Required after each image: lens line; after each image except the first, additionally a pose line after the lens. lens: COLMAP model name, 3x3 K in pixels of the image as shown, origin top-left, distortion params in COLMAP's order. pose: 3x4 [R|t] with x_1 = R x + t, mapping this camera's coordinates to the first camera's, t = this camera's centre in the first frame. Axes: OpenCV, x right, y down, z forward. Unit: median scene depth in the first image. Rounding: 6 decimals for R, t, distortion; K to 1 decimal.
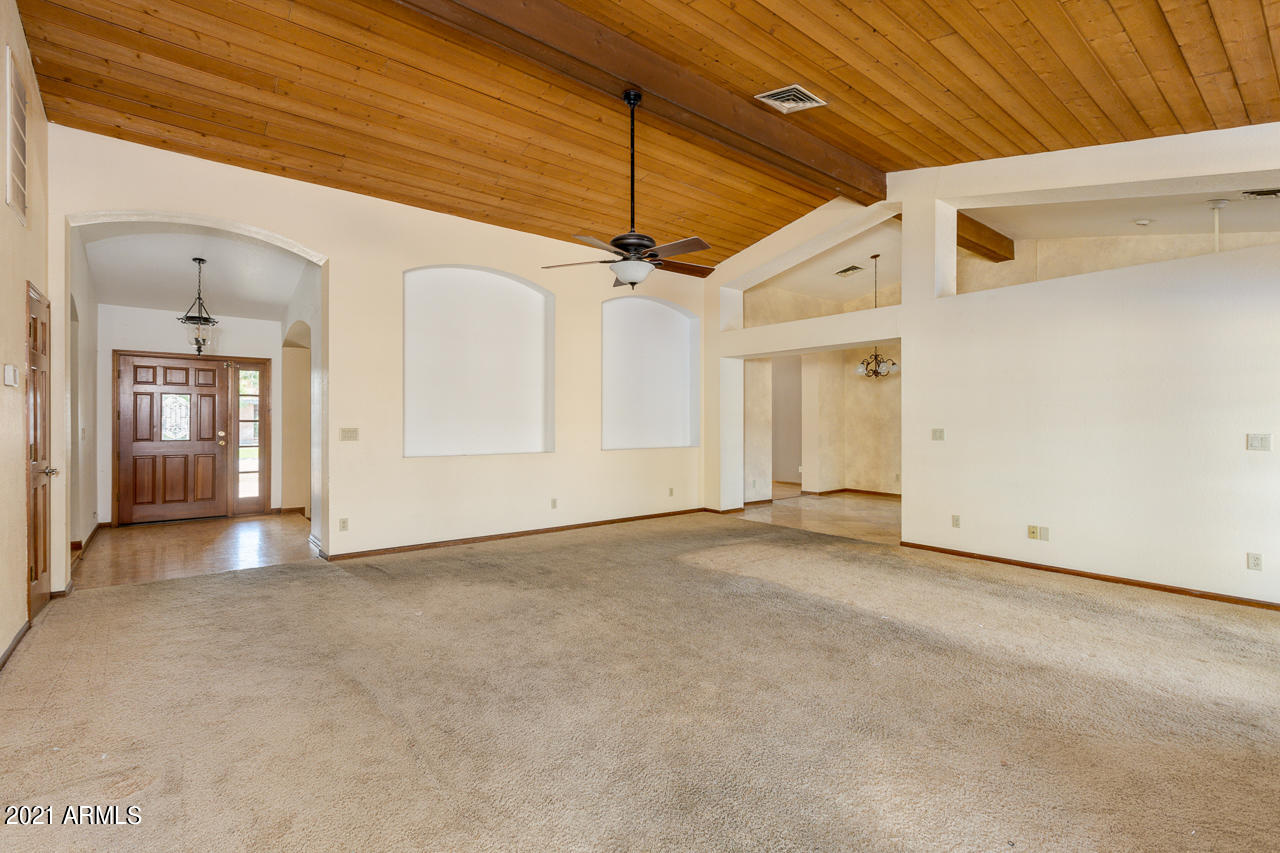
lens RADIAL K [[568.7, 0, 633.0], [0, 568.7, 431.8], [0, 0, 1]] dist [-0.001754, -0.000378]
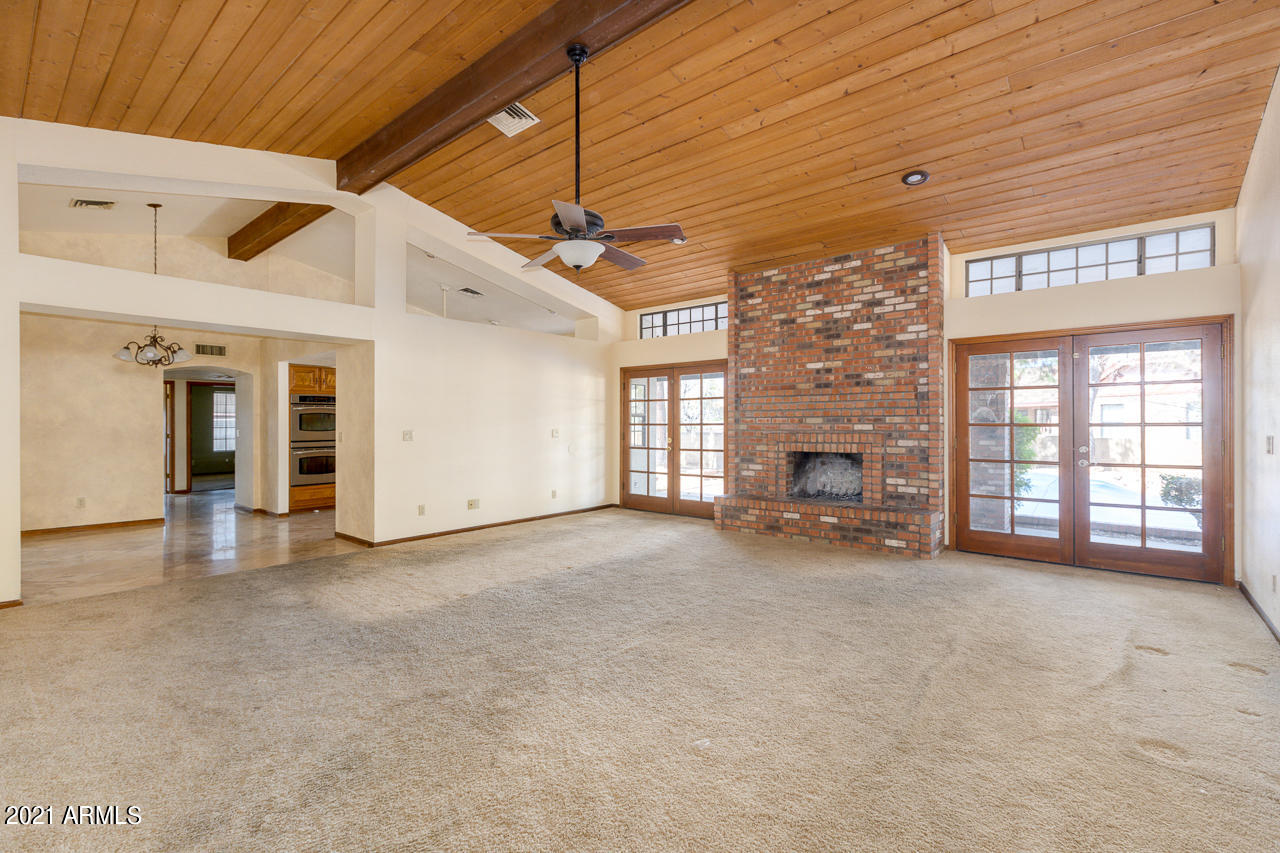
lens RADIAL K [[566.8, 0, 632.2], [0, 566.8, 424.7], [0, 0, 1]] dist [-0.001450, 0.000105]
pose [[-0.196680, -0.002874, 0.980463, -0.709767], [0.020779, 0.999759, 0.007099, -0.017427], [-0.980247, 0.021769, -0.196573, 0.882383]]
